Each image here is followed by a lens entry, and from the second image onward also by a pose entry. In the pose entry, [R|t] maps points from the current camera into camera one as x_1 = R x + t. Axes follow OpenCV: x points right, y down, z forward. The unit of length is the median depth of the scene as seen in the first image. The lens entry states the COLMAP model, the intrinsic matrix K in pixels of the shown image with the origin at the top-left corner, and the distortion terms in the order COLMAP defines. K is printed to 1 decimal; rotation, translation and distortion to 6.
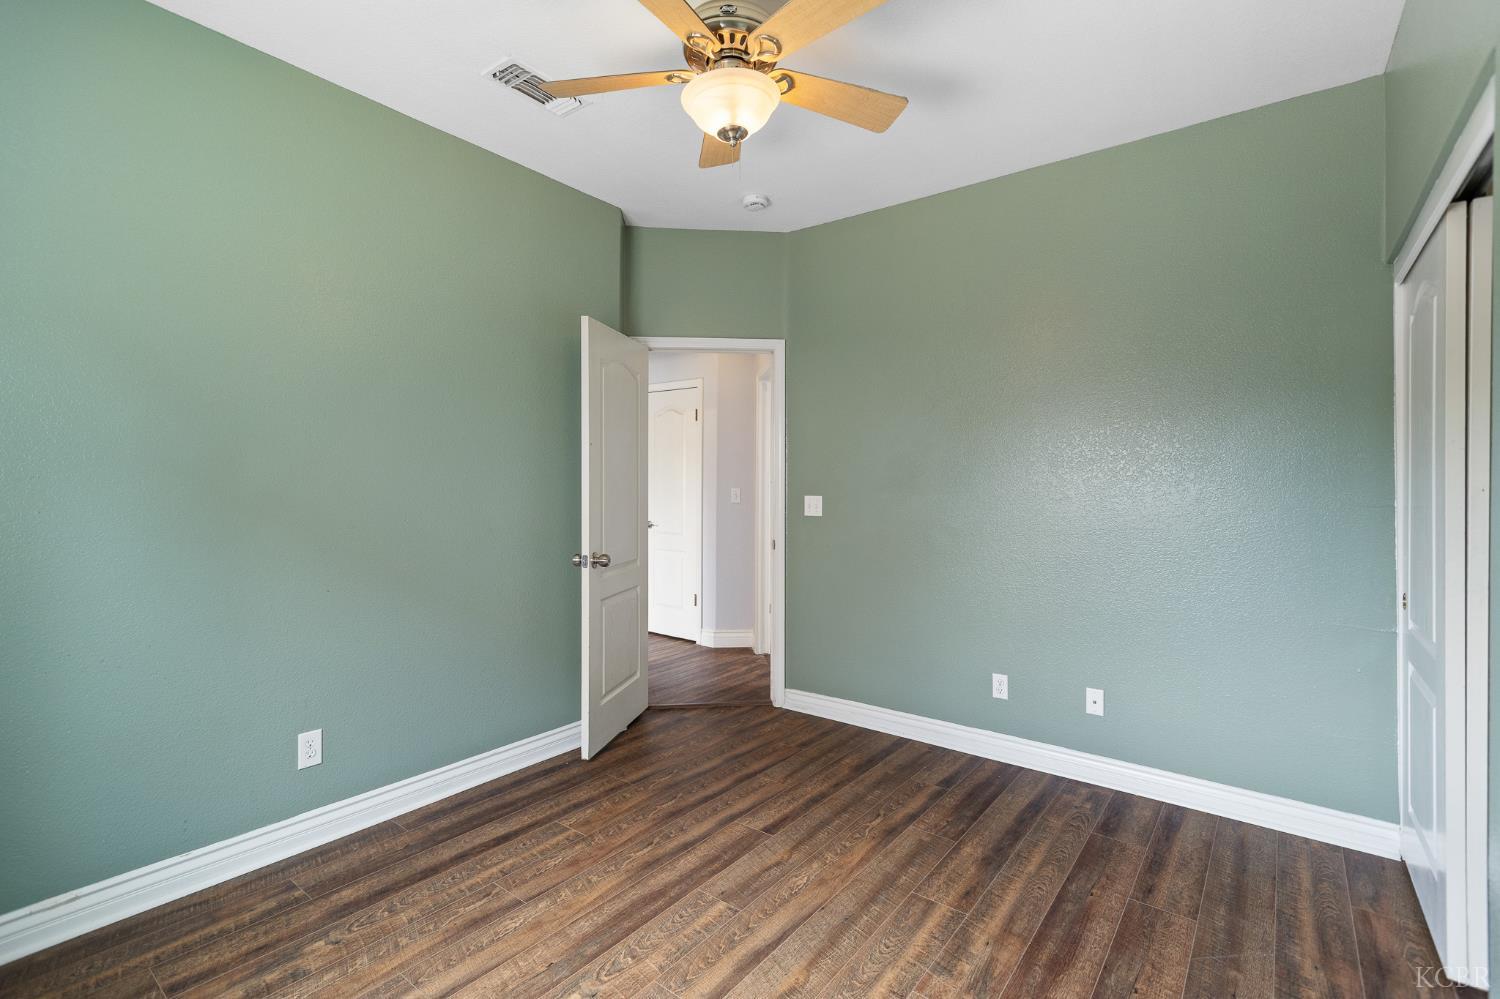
lens RADIAL K [[680.1, 0, 749.9], [0, 680.1, 477.0], [0, 0, 1]] dist [0.002833, 0.000284]
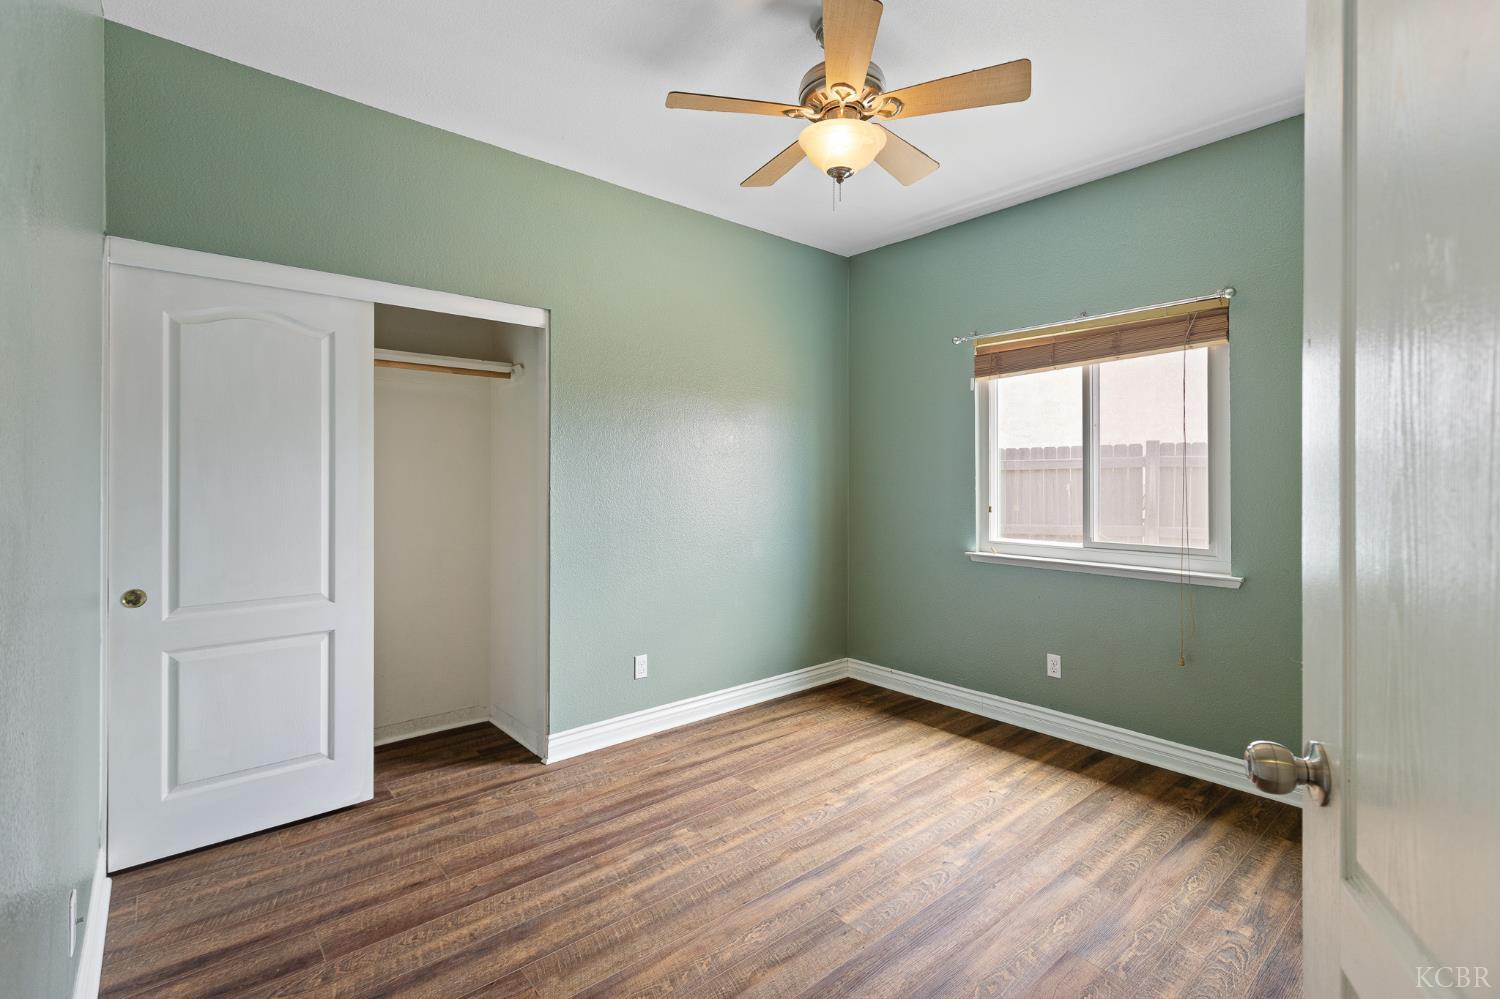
lens RADIAL K [[680.1, 0, 749.9], [0, 680.1, 477.0], [0, 0, 1]] dist [0.002833, 0.000284]
pose [[-0.980536, -0.003507, 0.196310, -0.094972], [-0.006205, 0.999895, -0.013131, 0.019057], [-0.196243, -0.014093, -0.980454, 1.983774]]
